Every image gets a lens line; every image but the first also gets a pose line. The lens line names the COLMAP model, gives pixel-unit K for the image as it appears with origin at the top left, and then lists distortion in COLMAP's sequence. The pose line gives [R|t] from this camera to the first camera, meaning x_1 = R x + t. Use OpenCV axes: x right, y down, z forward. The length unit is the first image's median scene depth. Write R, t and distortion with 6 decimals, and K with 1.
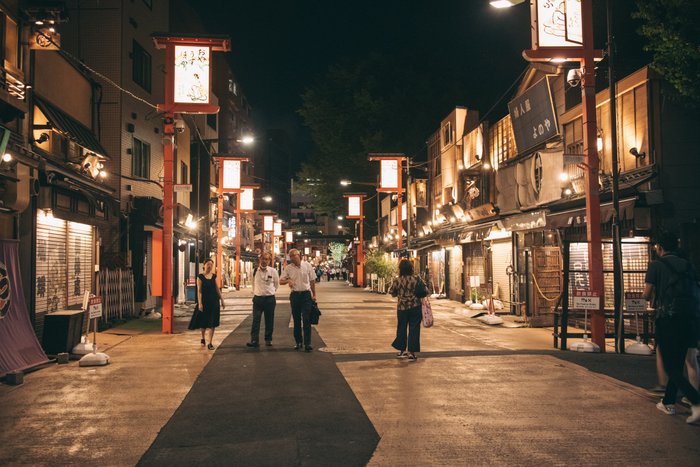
lens RADIAL K [[674.7, 0, 353.9], [0, 674.7, 224.9], [0, 0, 1]] dist [-0.000243, 0.004351]
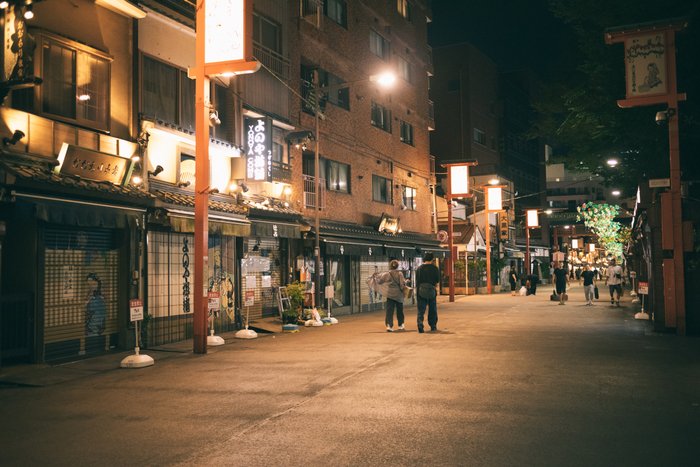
lens RADIAL K [[674.7, 0, 353.9], [0, 674.7, 224.9], [0, 0, 1]] dist [-0.000243, 0.004351]
pose [[0.918872, -0.031820, -0.393270, -0.001637], [0.032299, 0.999464, -0.005402, 0.024384], [0.393231, -0.007739, 0.919407, 0.394000]]
